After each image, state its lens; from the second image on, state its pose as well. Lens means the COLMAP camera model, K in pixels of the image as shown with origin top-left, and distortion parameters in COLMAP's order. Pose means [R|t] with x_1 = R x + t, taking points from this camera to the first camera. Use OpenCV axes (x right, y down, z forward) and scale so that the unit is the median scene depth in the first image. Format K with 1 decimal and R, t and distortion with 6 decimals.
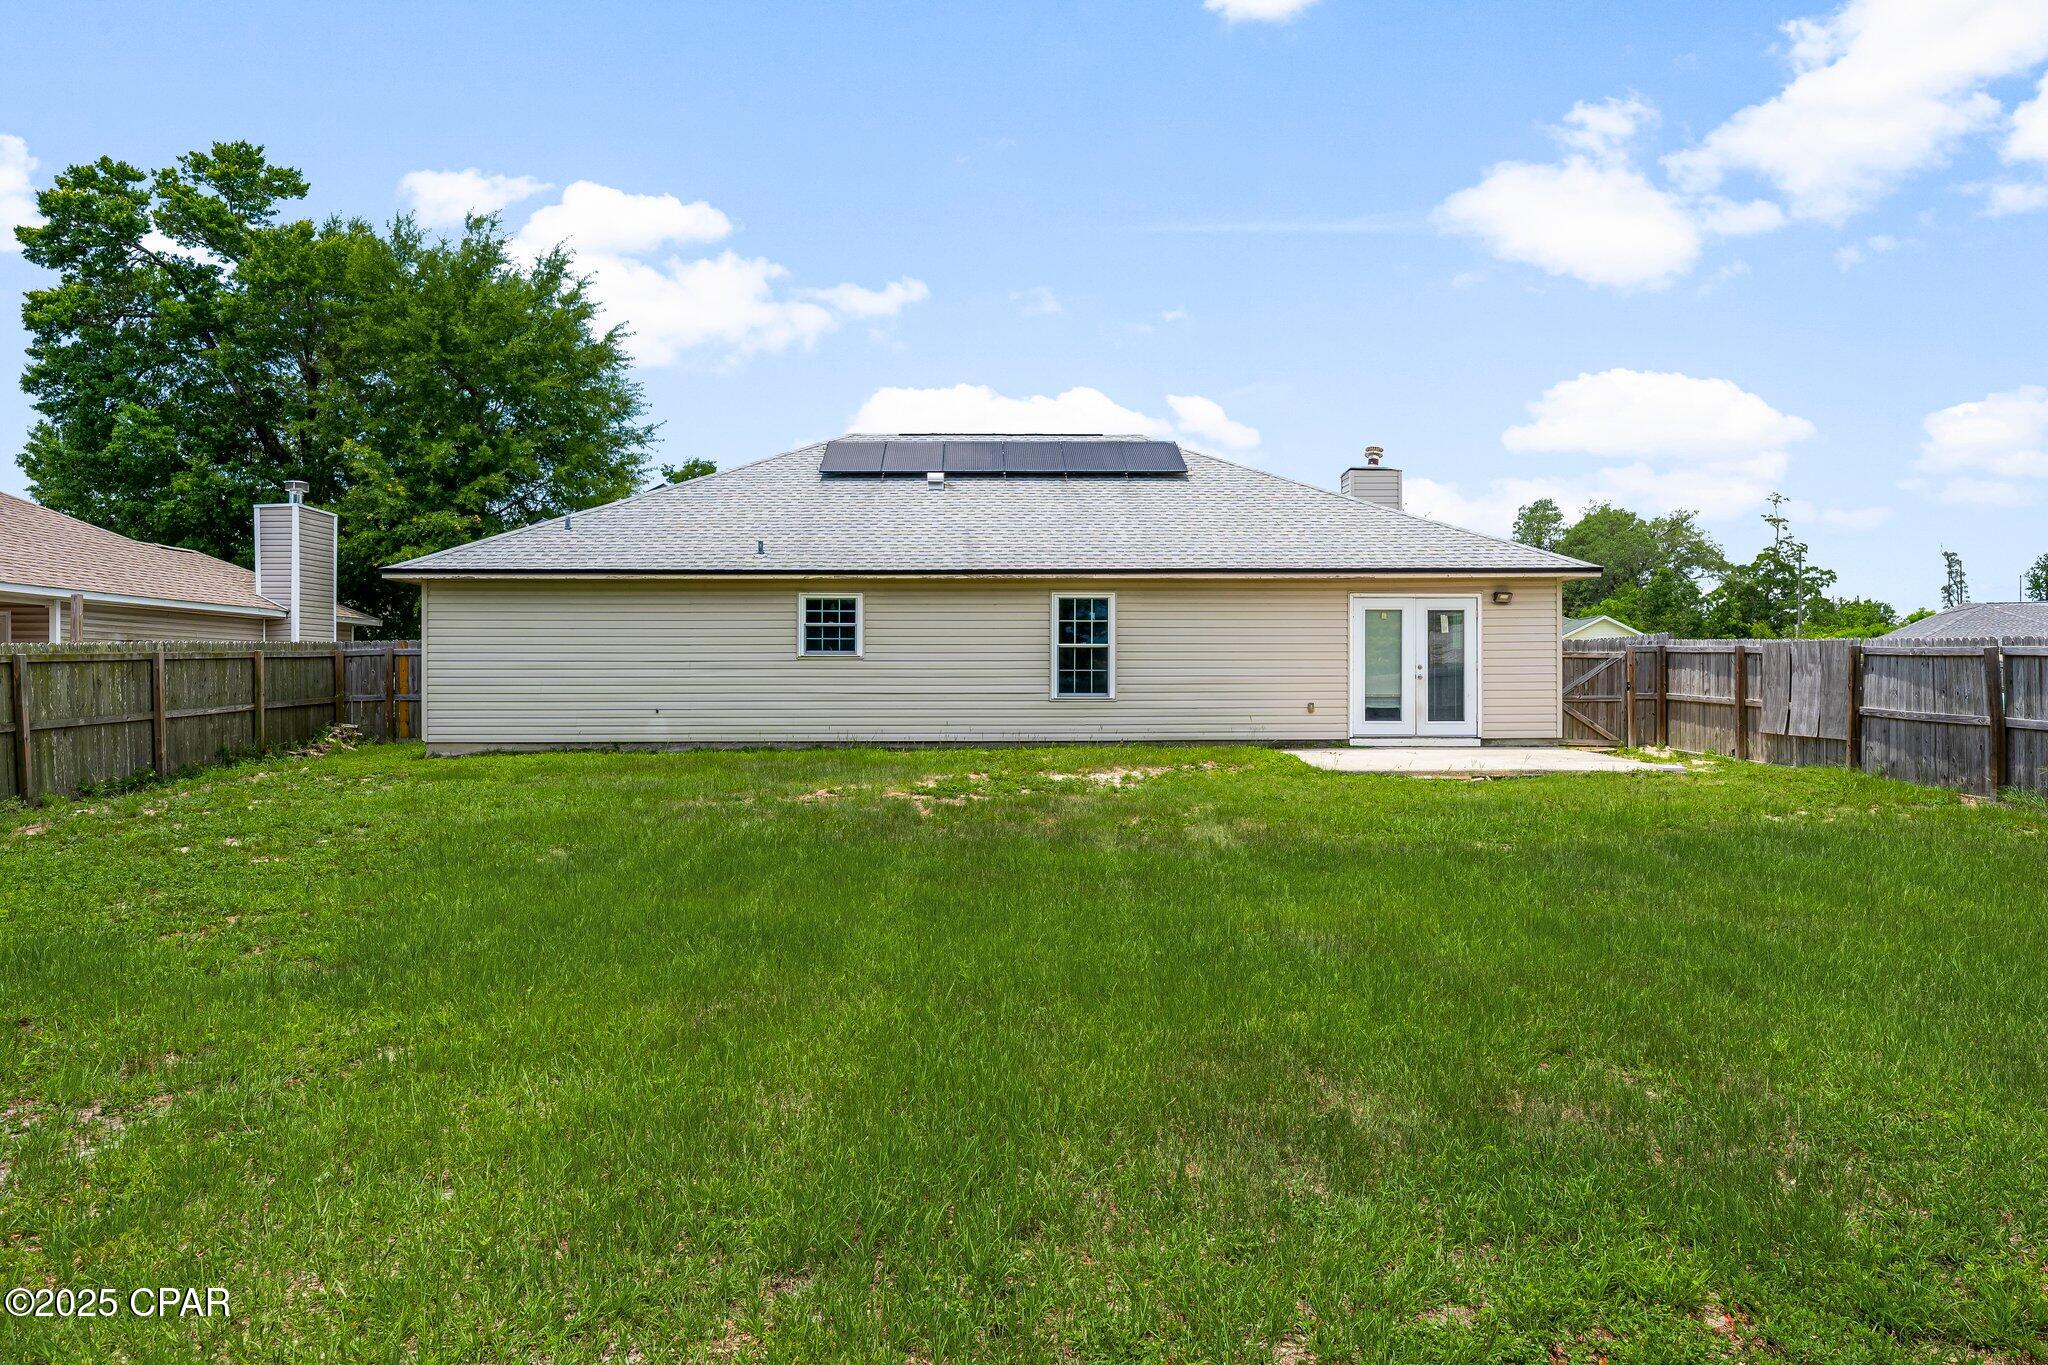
lens RADIAL K [[1401.2, 0, 1024.0], [0, 1401.2, 679.0], [0, 0, 1]] dist [-0.002118, 0.003375]
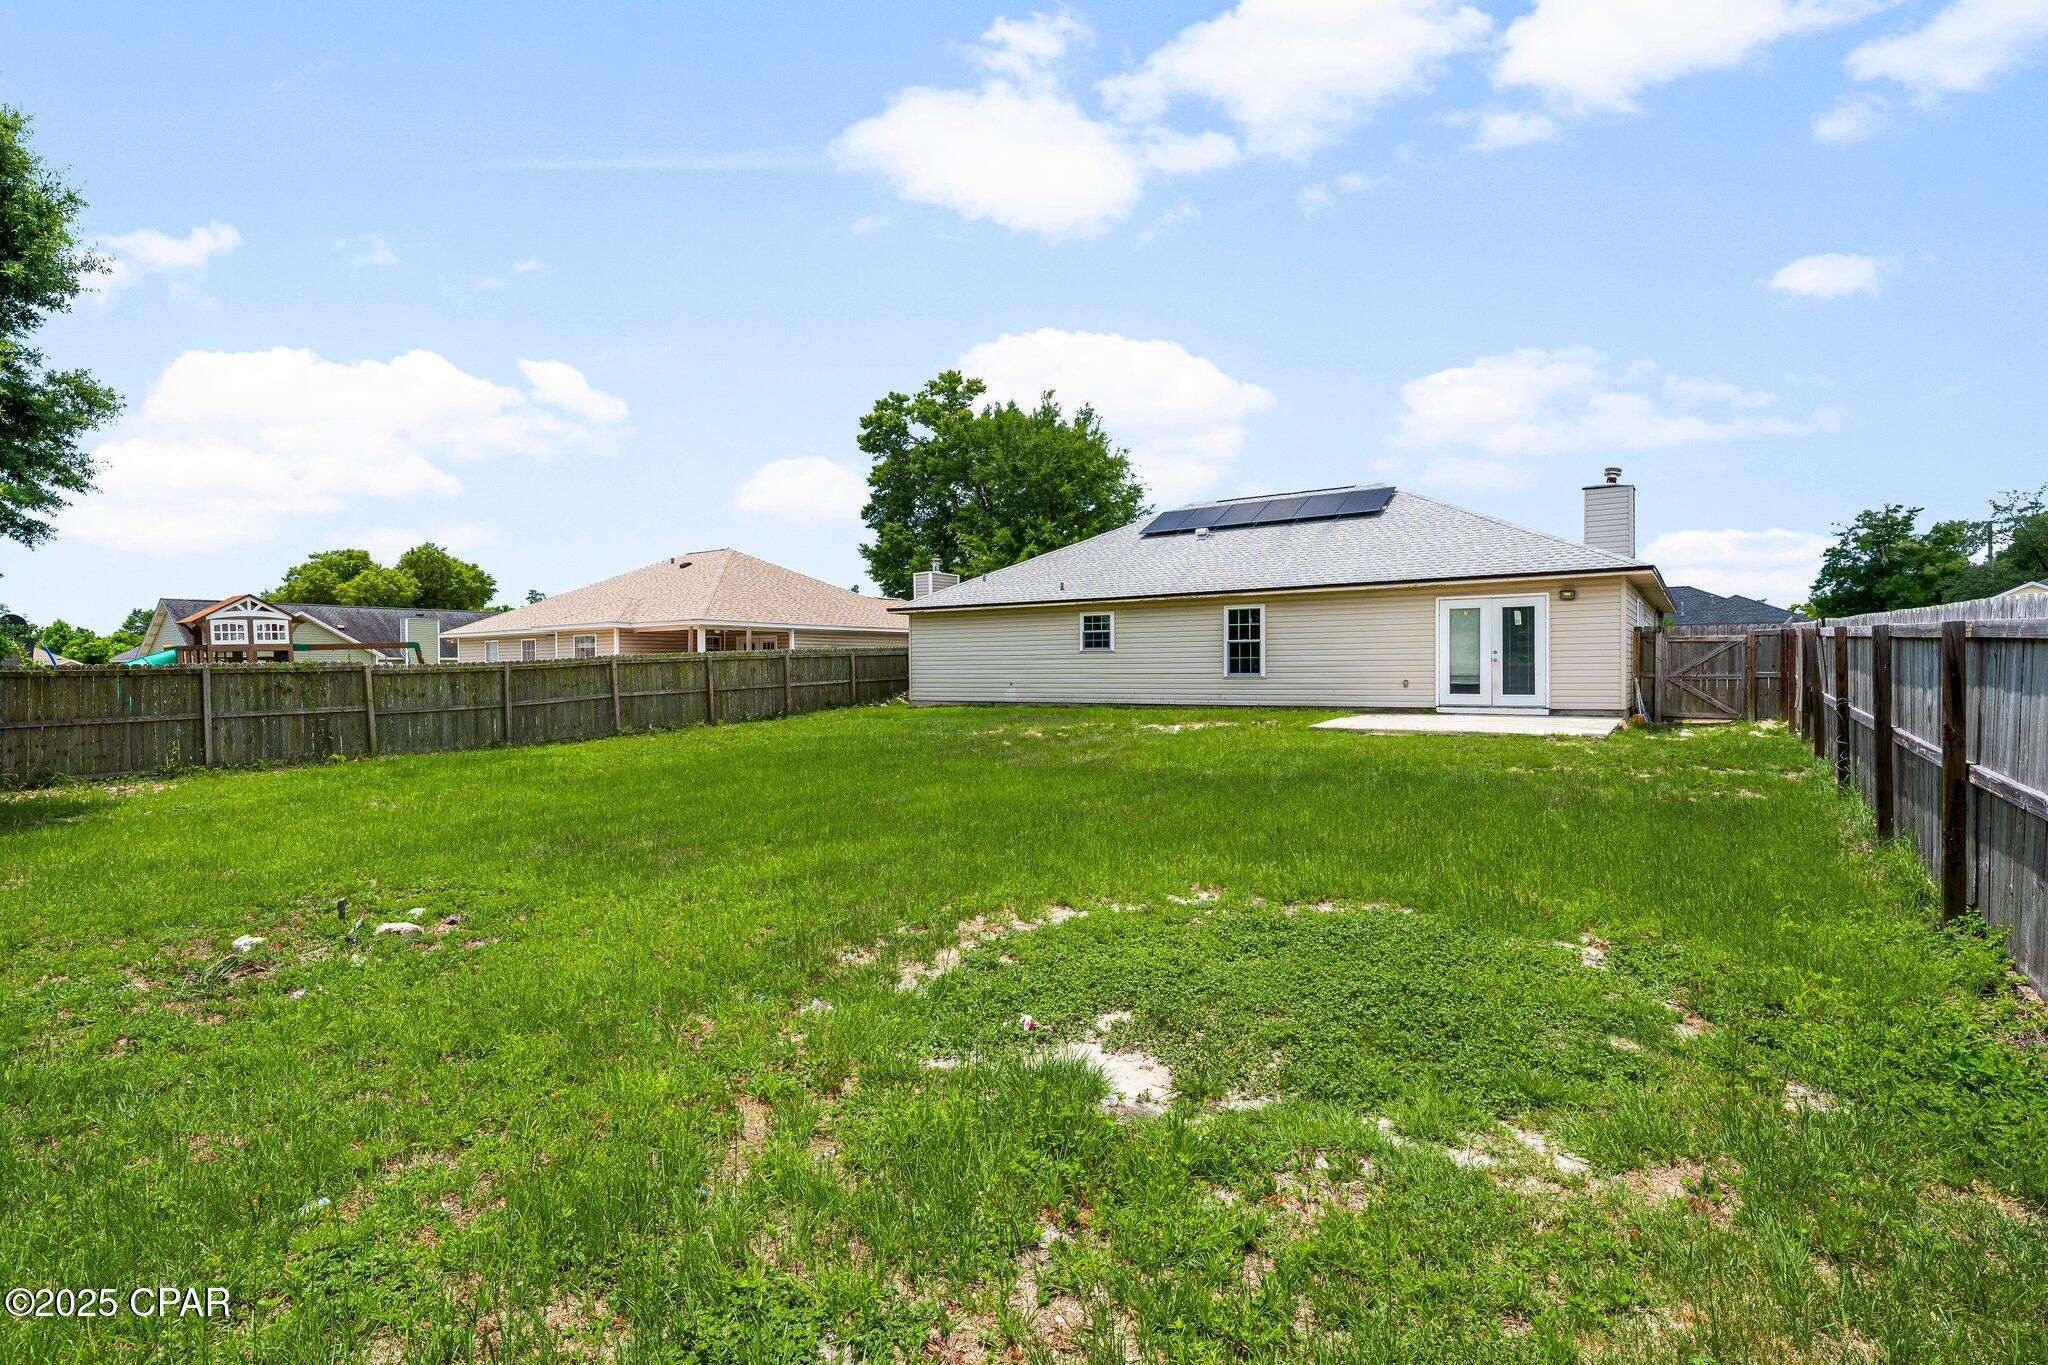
lens RADIAL K [[986.5, 0, 1024.1], [0, 986.5, 682.7], [0, 0, 1]] dist [-0.004419, 0.002726]
pose [[0.809510, 0.004288, -0.587091, 0.463357], [0.009491, 0.999747, 0.020388, -0.003130], [0.587030, -0.022077, 0.809264, 0.014482]]
